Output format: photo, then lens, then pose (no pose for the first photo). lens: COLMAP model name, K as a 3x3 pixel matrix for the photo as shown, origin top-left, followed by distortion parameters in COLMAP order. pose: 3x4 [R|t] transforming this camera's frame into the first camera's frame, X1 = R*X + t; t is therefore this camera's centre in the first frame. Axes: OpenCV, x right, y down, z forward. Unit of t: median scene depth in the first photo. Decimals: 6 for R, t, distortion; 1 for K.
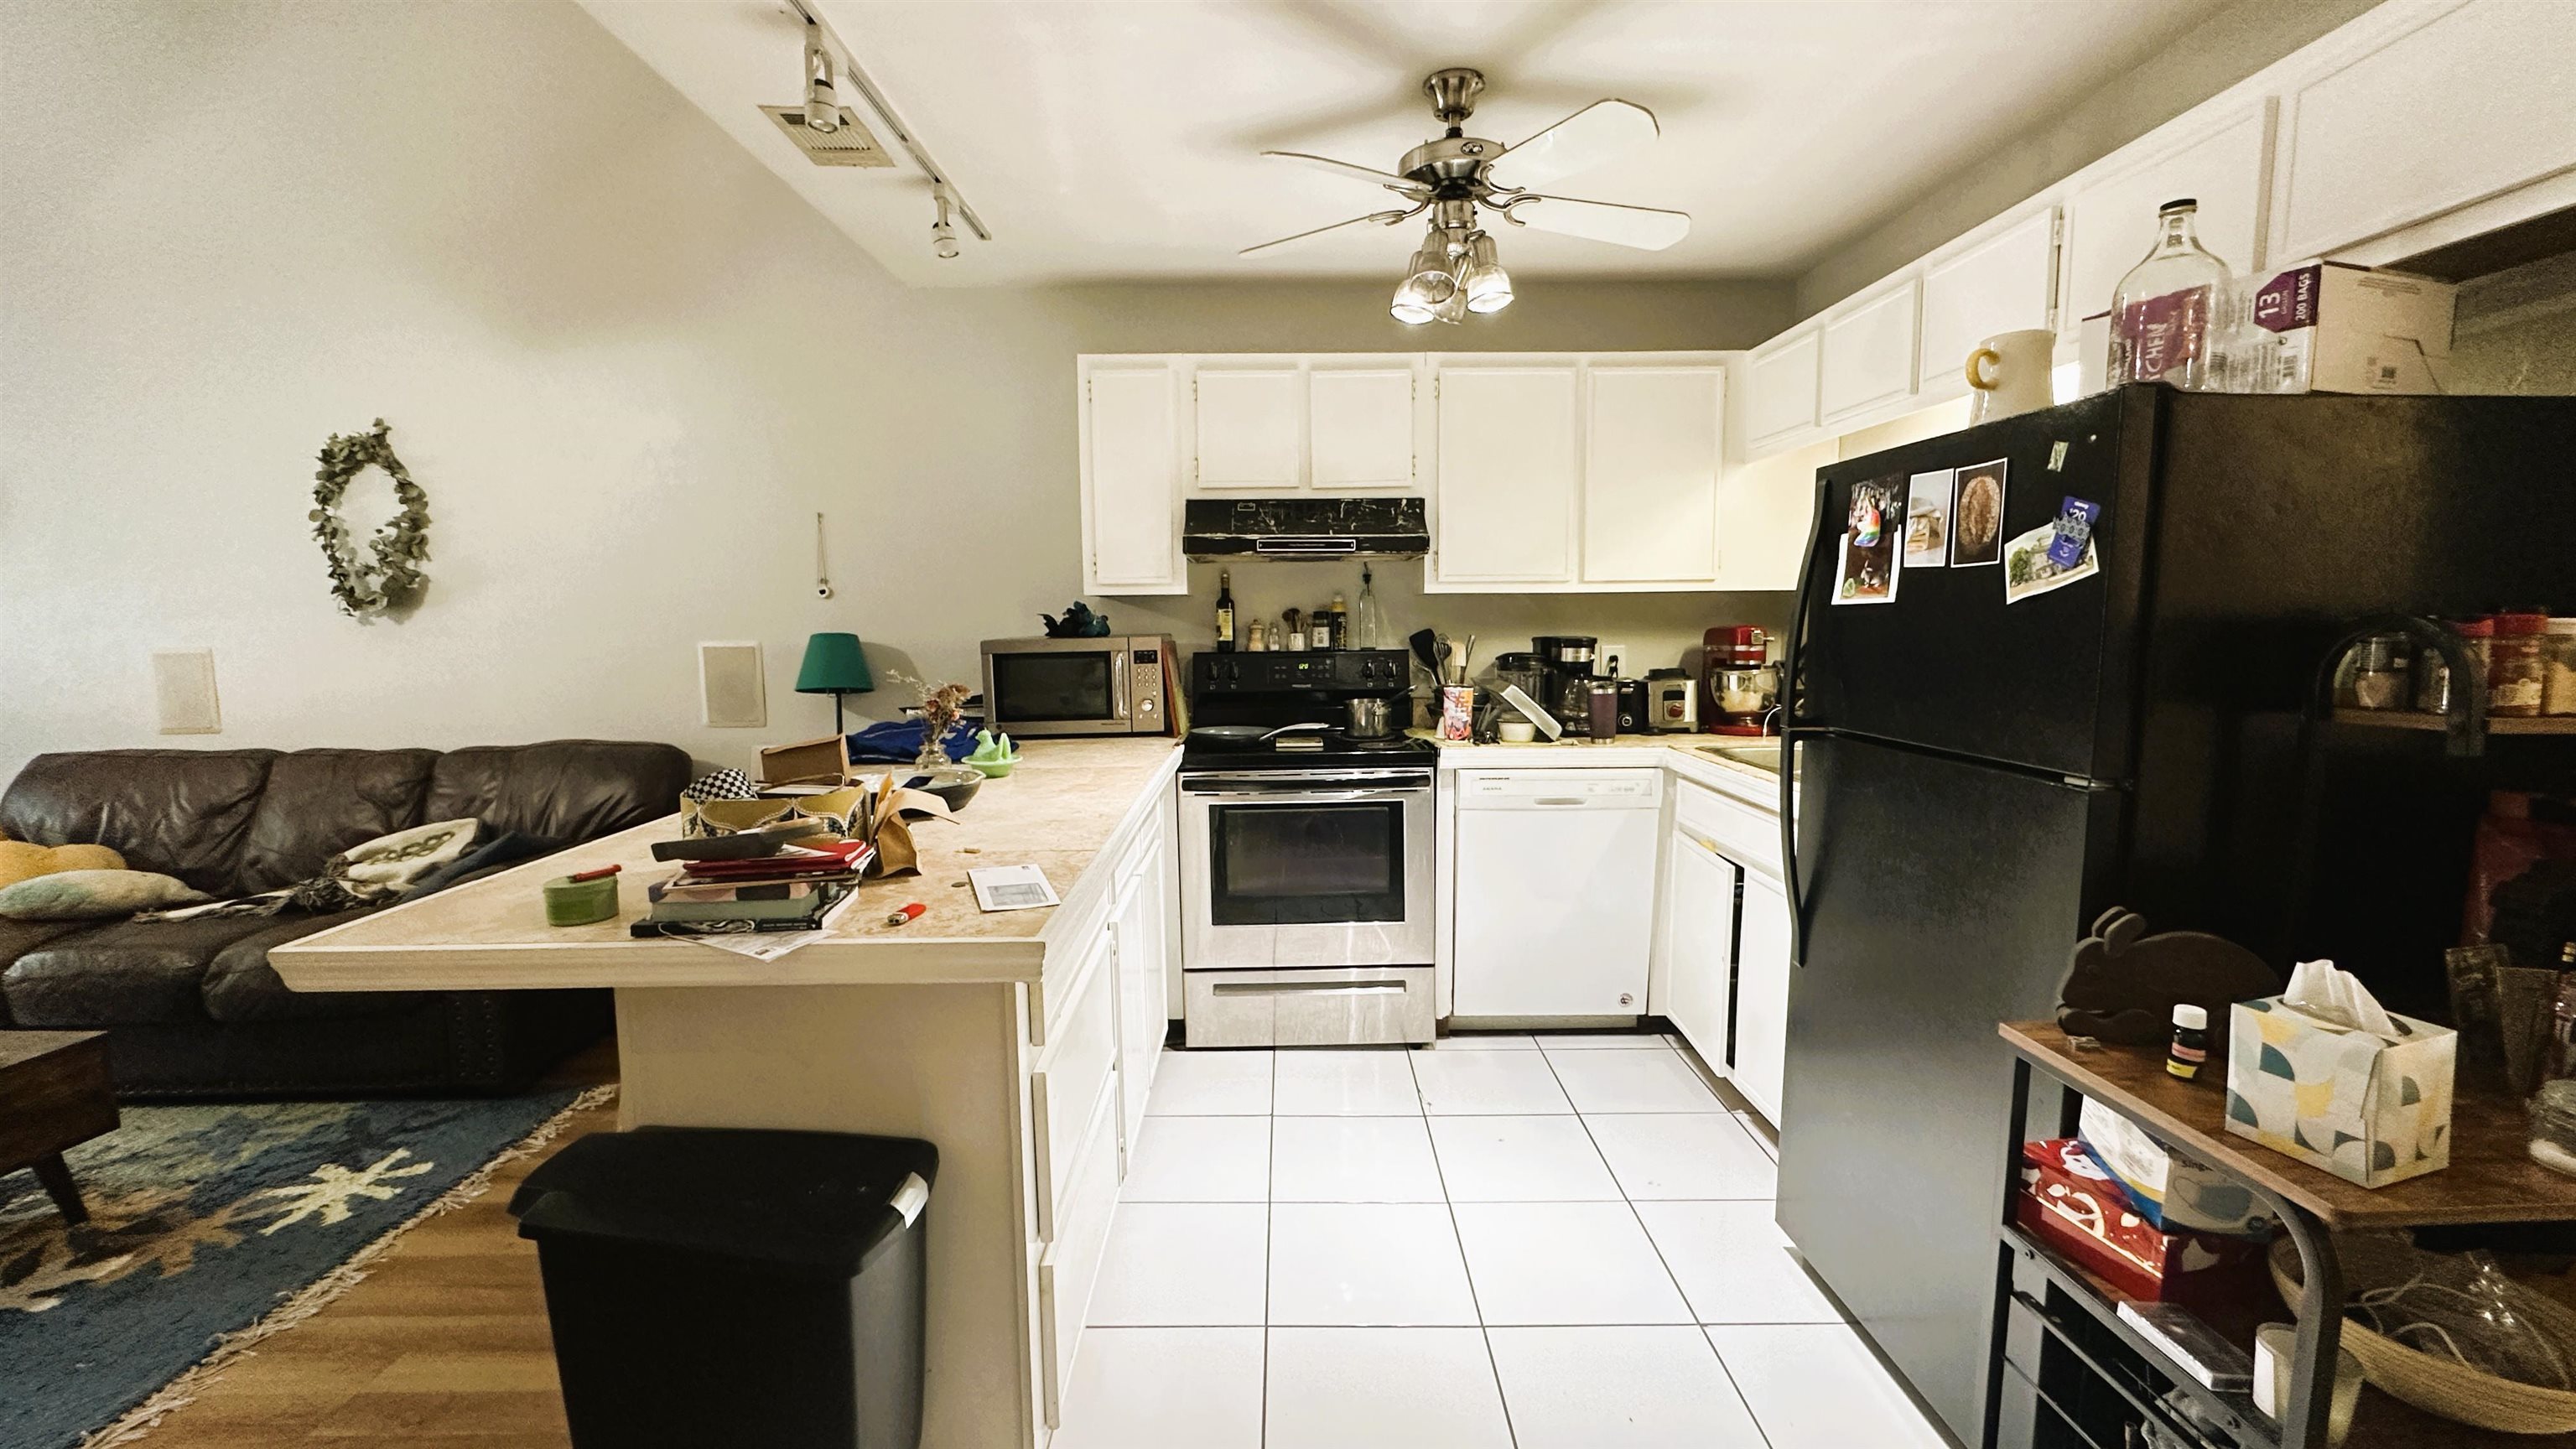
lens RADIAL K [[1030.8, 0, 1287.6], [0, 1030.8, 720.6], [0, 0, 1]] dist [-0.001989, -0.000059]
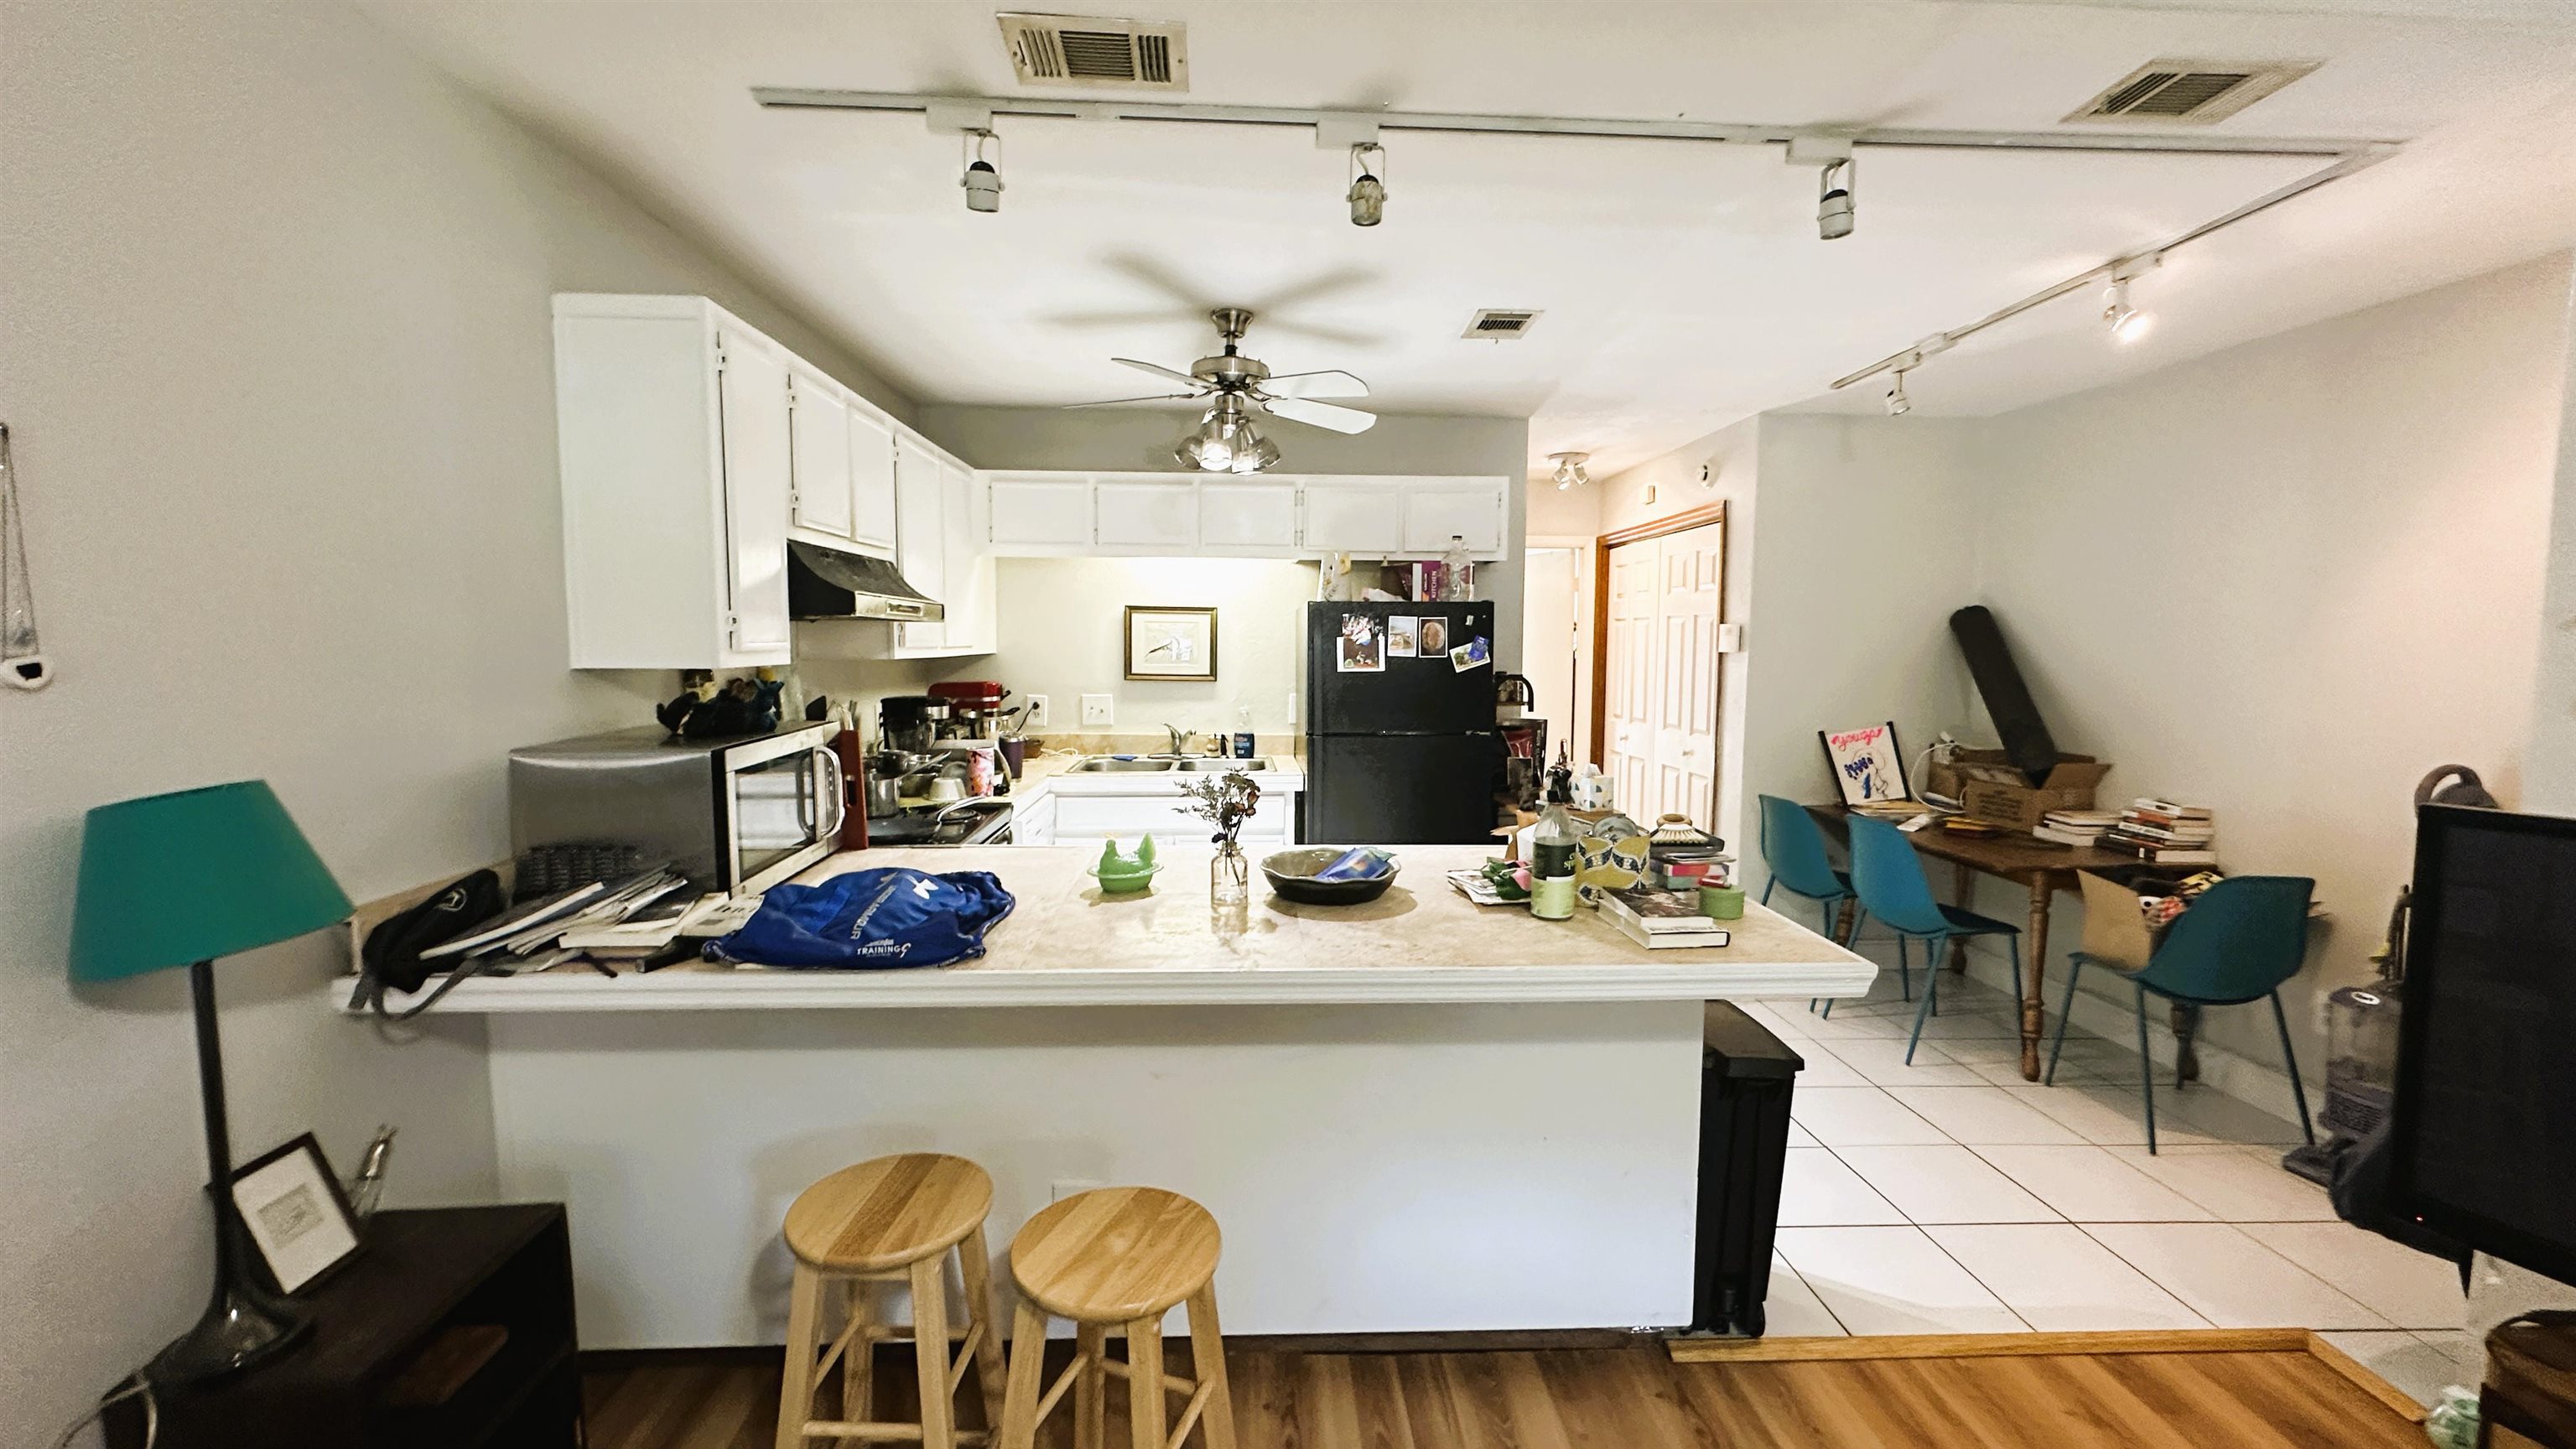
lens RADIAL K [[1030.8, 0, 1287.6], [0, 1030.8, 720.6], [0, 0, 1]] dist [-0.001989, -0.000059]
pose [[-0.033879, -0.068885, 0.997049, -0.870213], [0.102191, 0.992154, 0.072019, -0.099849], [-0.994188, 0.104330, -0.026574, 0.670478]]
